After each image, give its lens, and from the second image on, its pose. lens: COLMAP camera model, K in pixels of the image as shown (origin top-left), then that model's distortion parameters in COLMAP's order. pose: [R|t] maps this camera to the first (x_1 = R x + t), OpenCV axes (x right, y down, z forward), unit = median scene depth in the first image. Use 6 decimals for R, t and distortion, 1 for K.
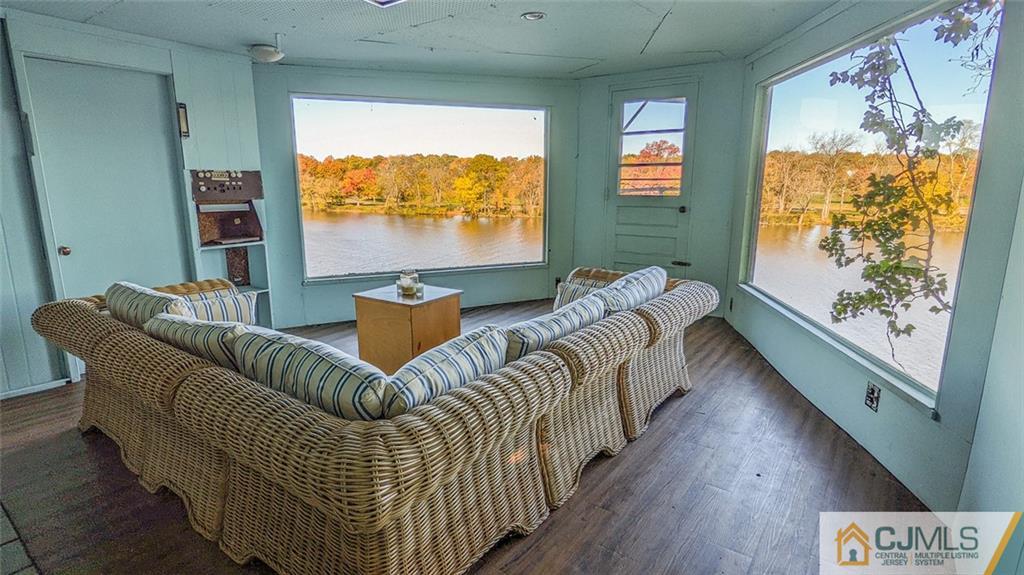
lens RADIAL K [[526.2, 0, 512.0], [0, 526.2, 287.5], [0, 0, 1]] dist [0.001934, 0.000205]
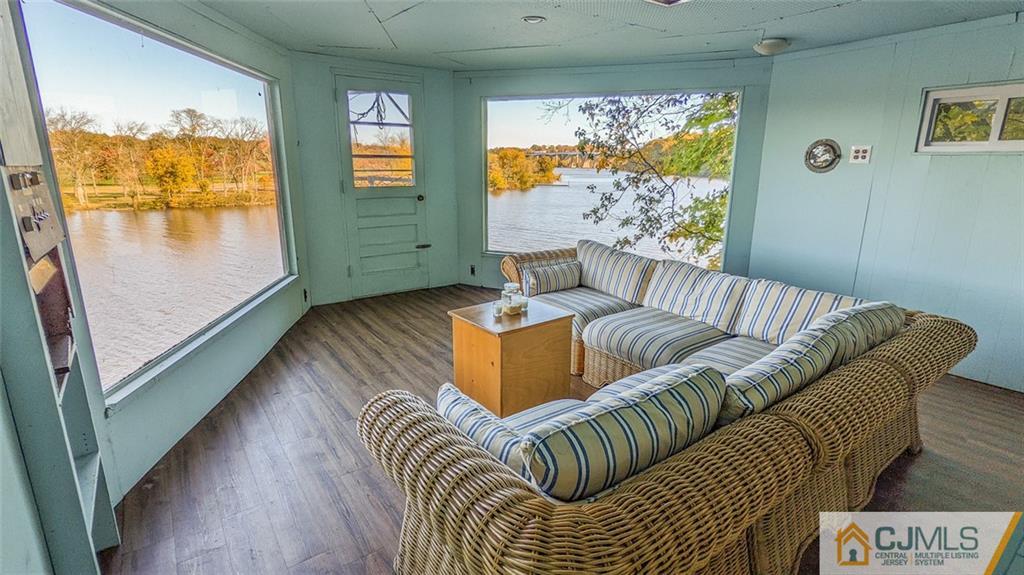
lens RADIAL K [[491.8, 0, 512.0], [0, 491.8, 287.5], [0, 0, 1]] dist [-0.000608, -0.000064]
pose [[0.287680, -0.235163, 0.928407, -0.620131], [0.187826, 0.964414, 0.186083, -0.120979], [-0.939128, 0.120846, 0.321612, 0.499654]]
